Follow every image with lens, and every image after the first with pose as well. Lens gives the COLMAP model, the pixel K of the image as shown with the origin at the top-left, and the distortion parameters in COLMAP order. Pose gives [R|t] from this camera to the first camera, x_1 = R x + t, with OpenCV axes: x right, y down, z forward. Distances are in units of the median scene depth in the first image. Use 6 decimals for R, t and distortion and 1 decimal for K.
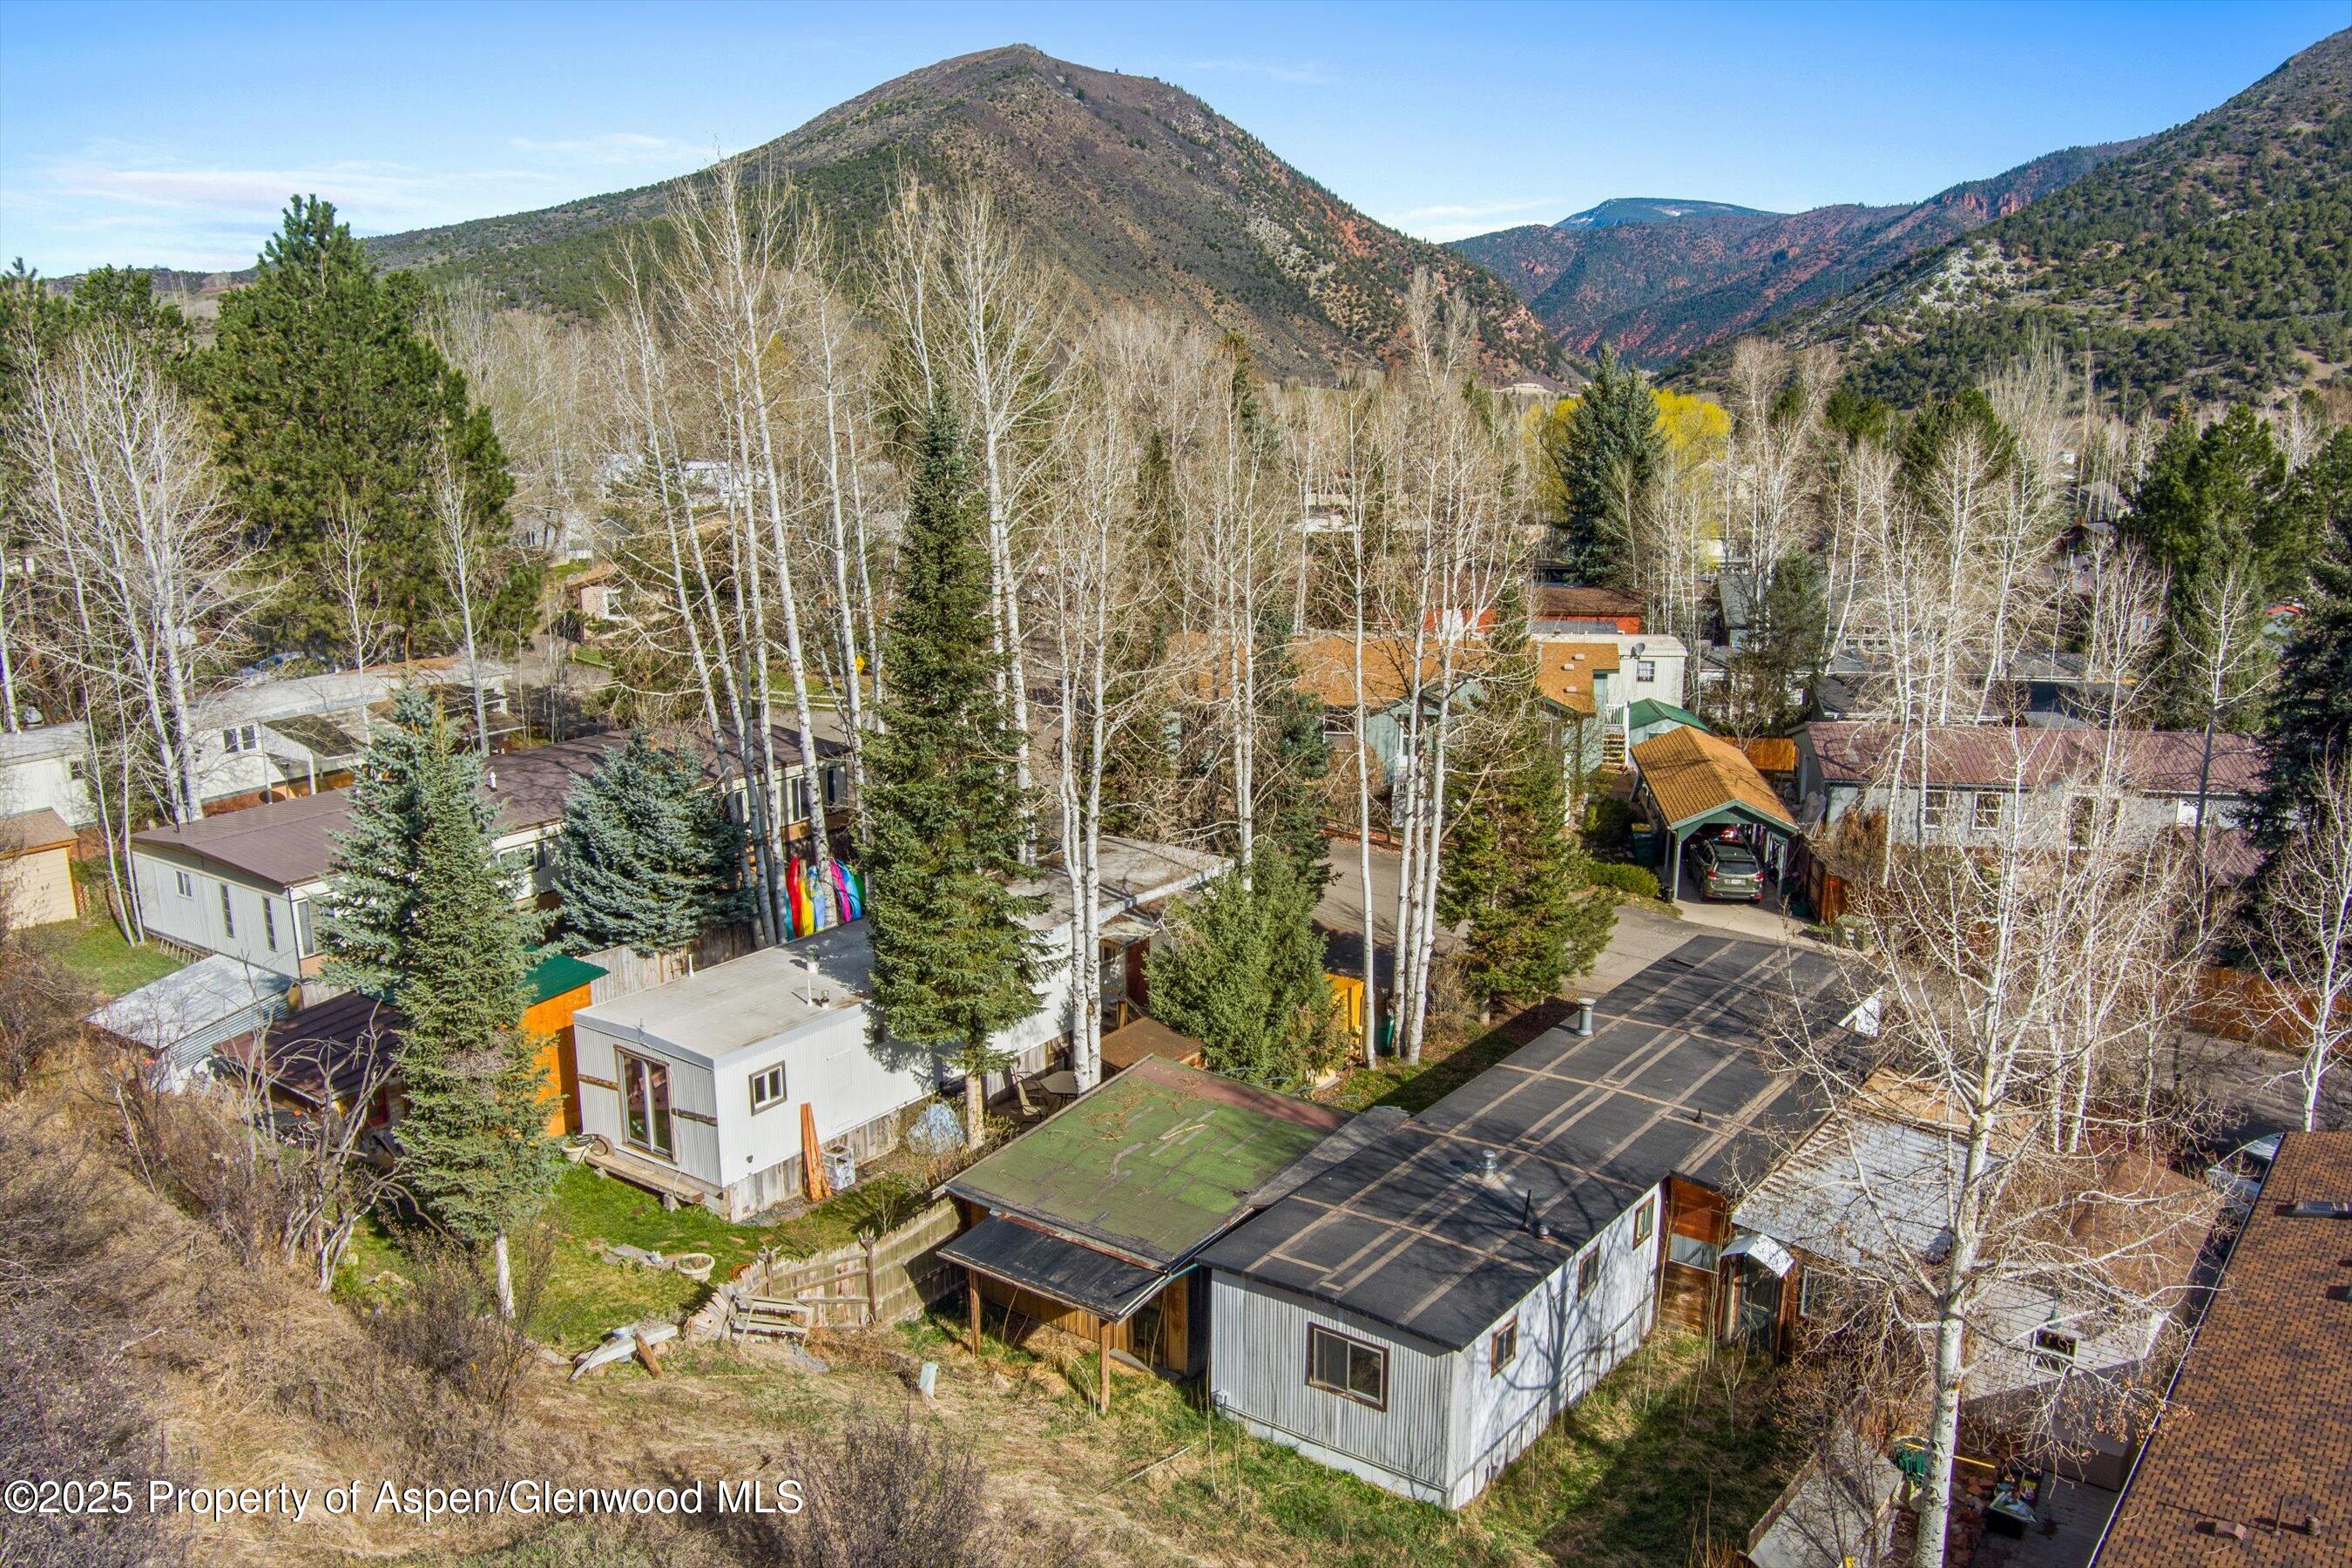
lens RADIAL K [[1903.9, 0, 1171.3], [0, 1903.9, 801.5], [0, 0, 1]] dist [-0.087375, 0.054434]
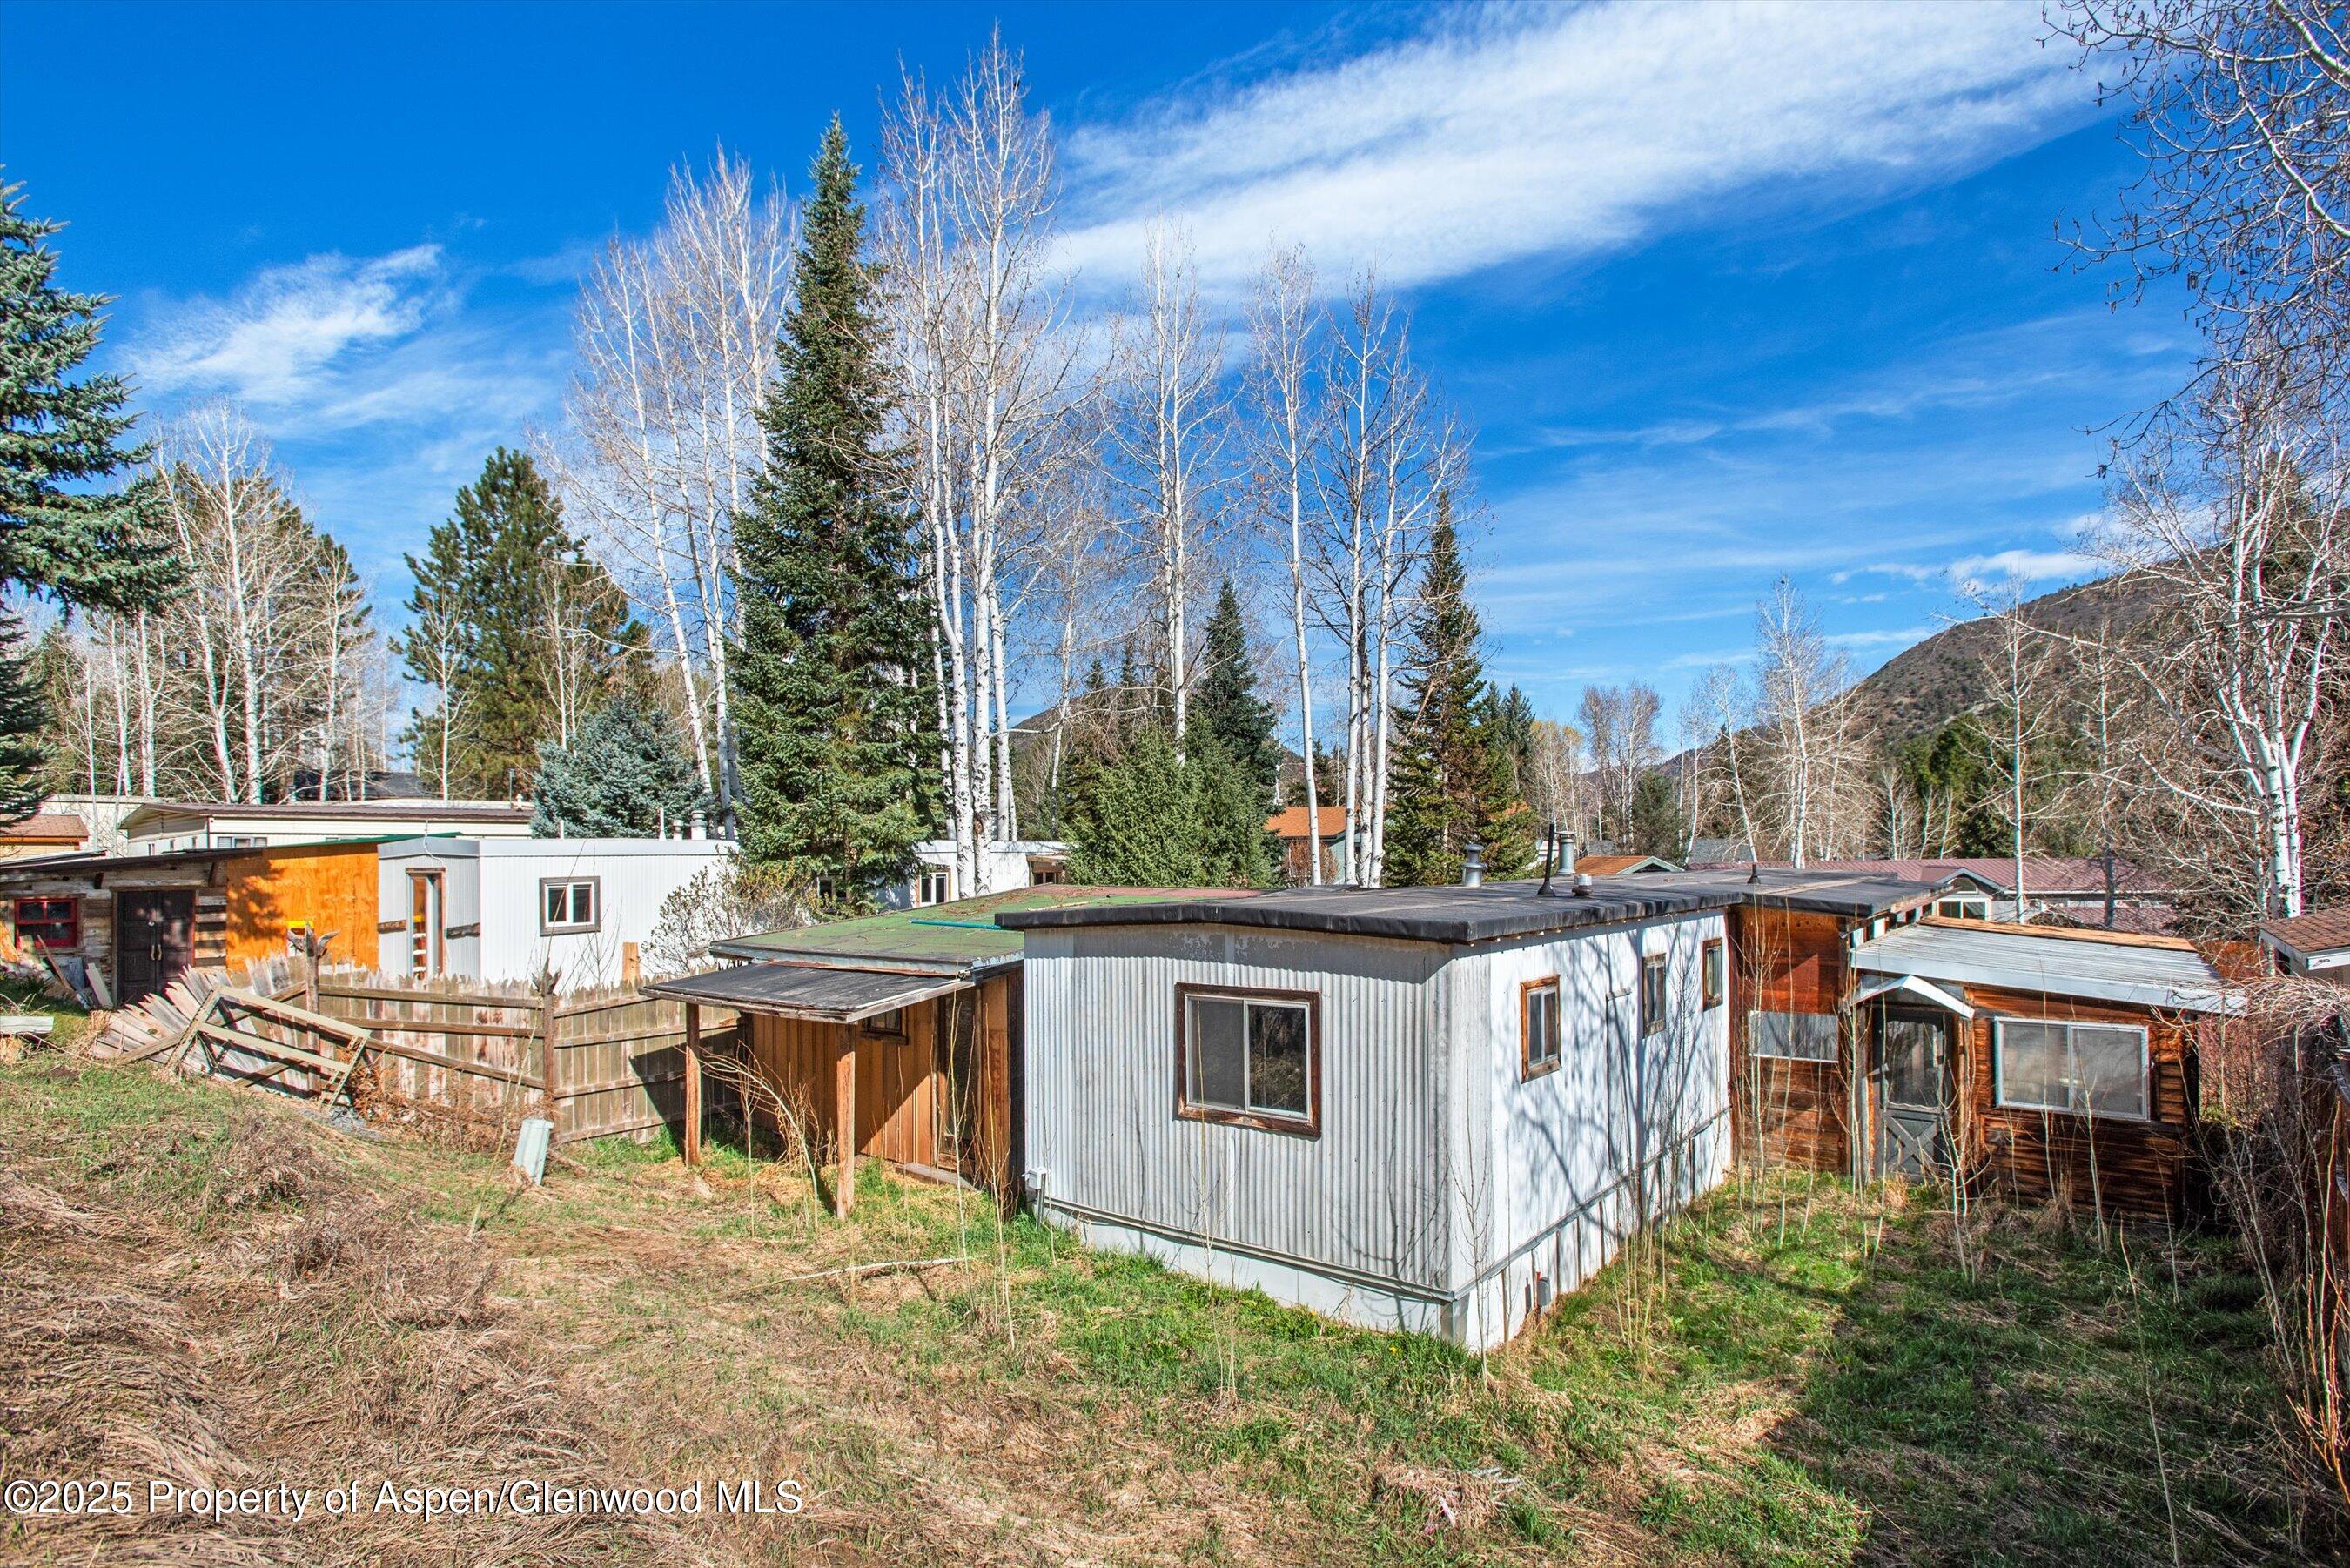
lens RADIAL K [[1160.5, 0, 1185.6], [0, 1160.5, 830.1], [0, 0, 1]] dist [0.037232, -0.000442]
pose [[0.999617, 0.001419, -0.027620, 0.066459], [-0.008213, 0.968857, -0.247486, 0.246992], [0.026409, 0.247618, 0.968498, 0.521153]]
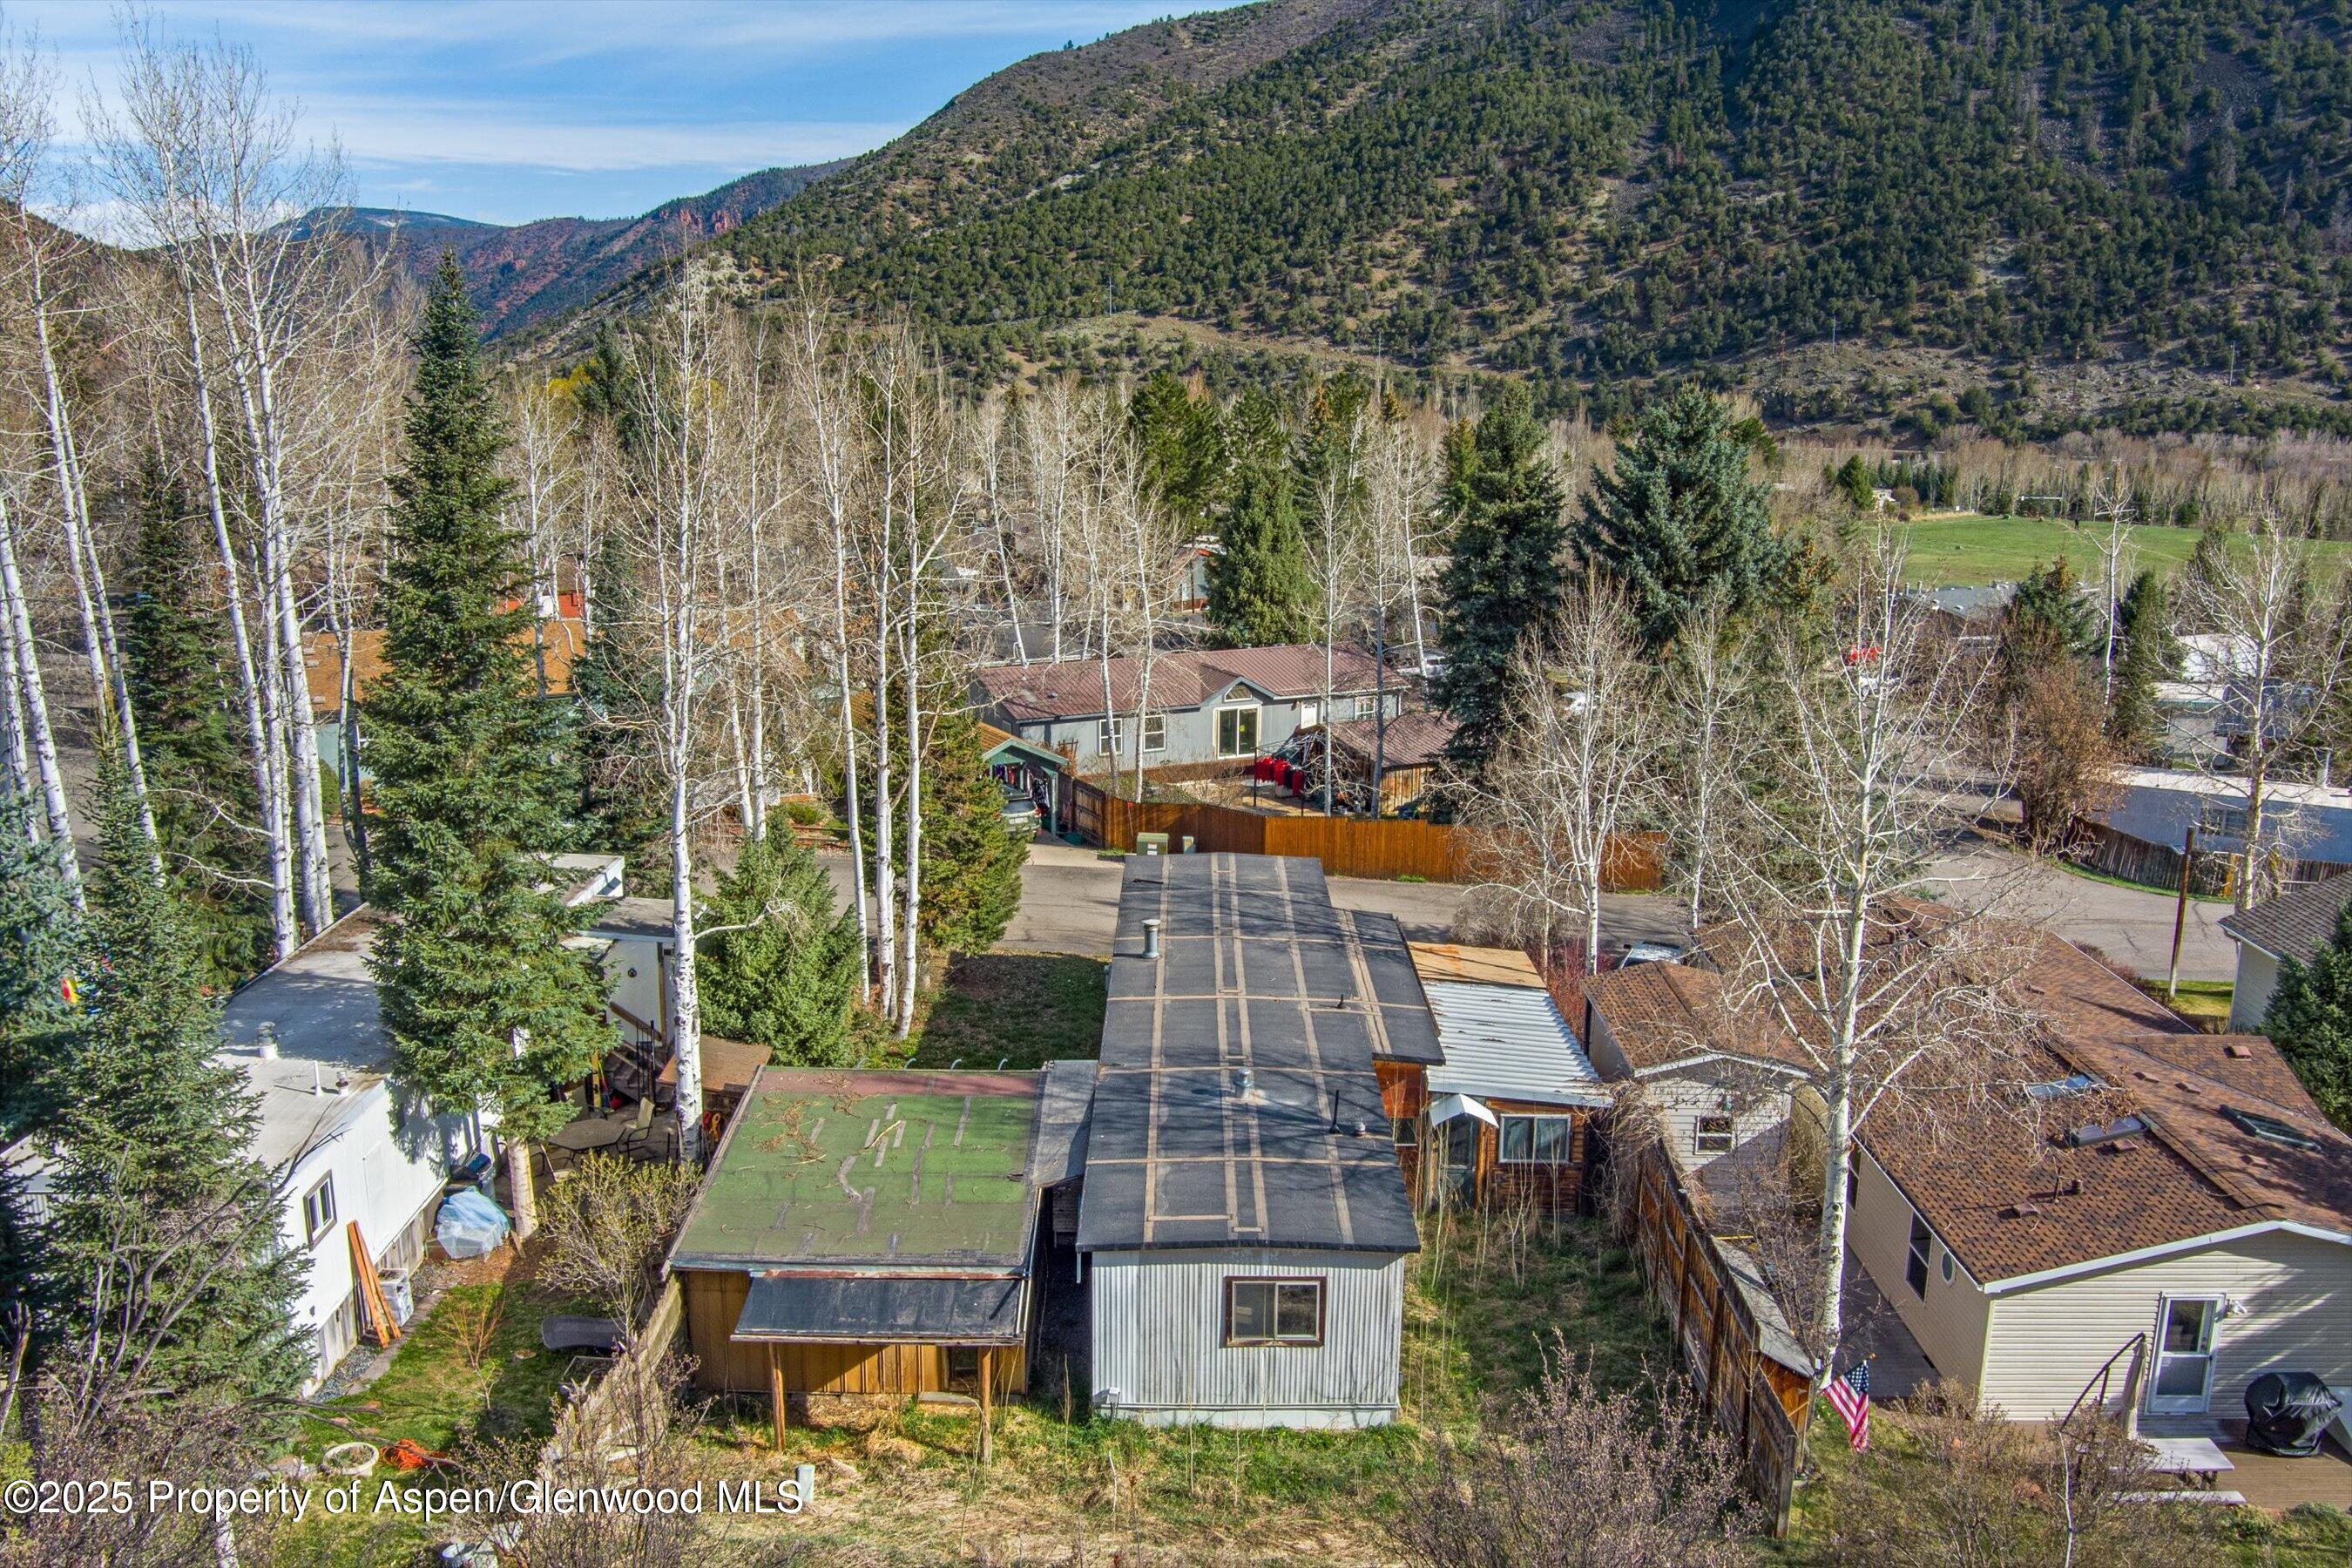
lens RADIAL K [[1894.3, 0, 1176.0], [0, 1894.3, 810.6], [0, 0, 1]] dist [-0.063514, -0.004710]
pose [[0.807943, -0.132714, 0.574121, -0.340453], [0.132776, 0.990253, 0.042056, 0.010605], [-0.574106, 0.042250, 0.817690, 0.208853]]
